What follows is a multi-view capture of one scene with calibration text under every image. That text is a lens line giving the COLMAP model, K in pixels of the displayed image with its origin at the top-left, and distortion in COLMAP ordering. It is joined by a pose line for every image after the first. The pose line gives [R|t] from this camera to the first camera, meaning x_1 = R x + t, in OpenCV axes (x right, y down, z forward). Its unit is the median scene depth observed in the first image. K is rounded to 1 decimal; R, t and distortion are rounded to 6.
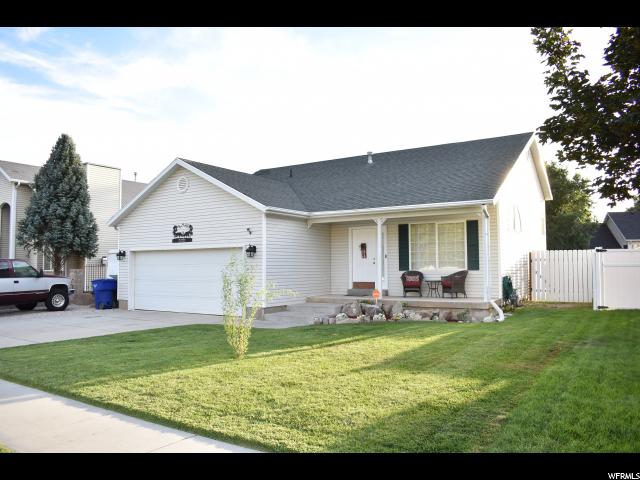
lens RADIAL K [[504.1, 0, 320.6], [0, 504.1, 239.2], [0, 0, 1]] dist [-0.092062, 0.007862]
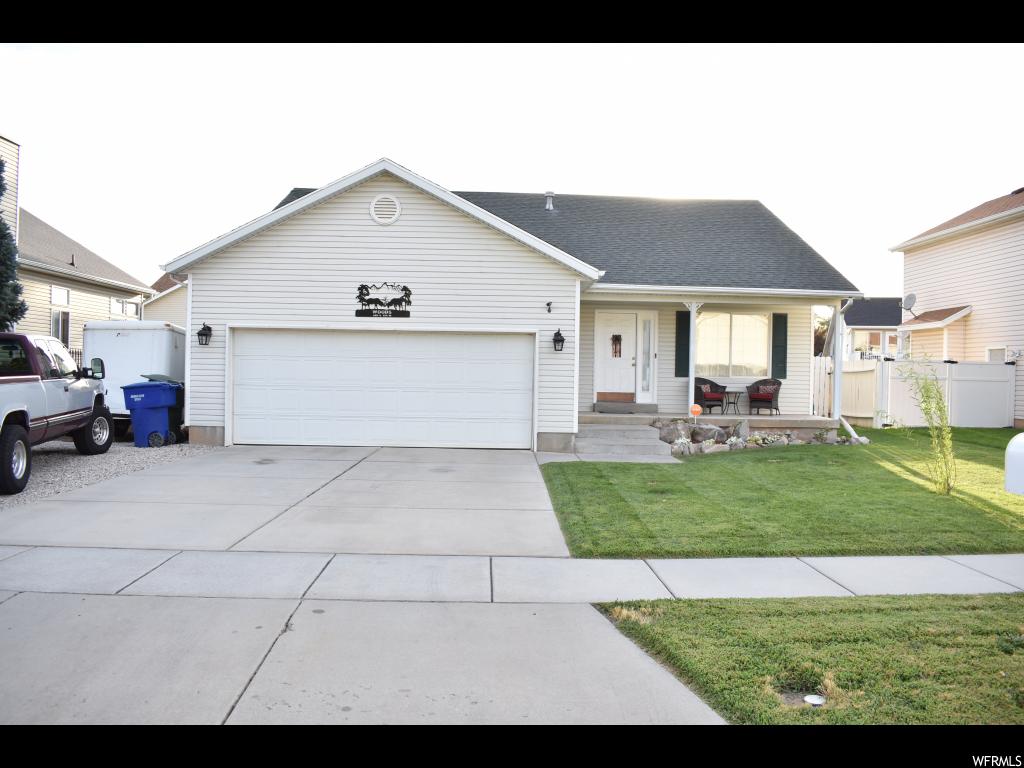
lens RADIAL K [[806.5, 0, 512.4], [0, 806.5, 390.8], [0, 0, 1]] dist [-0.092062, 0.007862]
pose [[0.817786, 0.008493, 0.575459, -0.656230], [-0.055891, 0.996337, 0.064723, 0.021273], [-0.572802, -0.085093, 0.815265, 0.207022]]
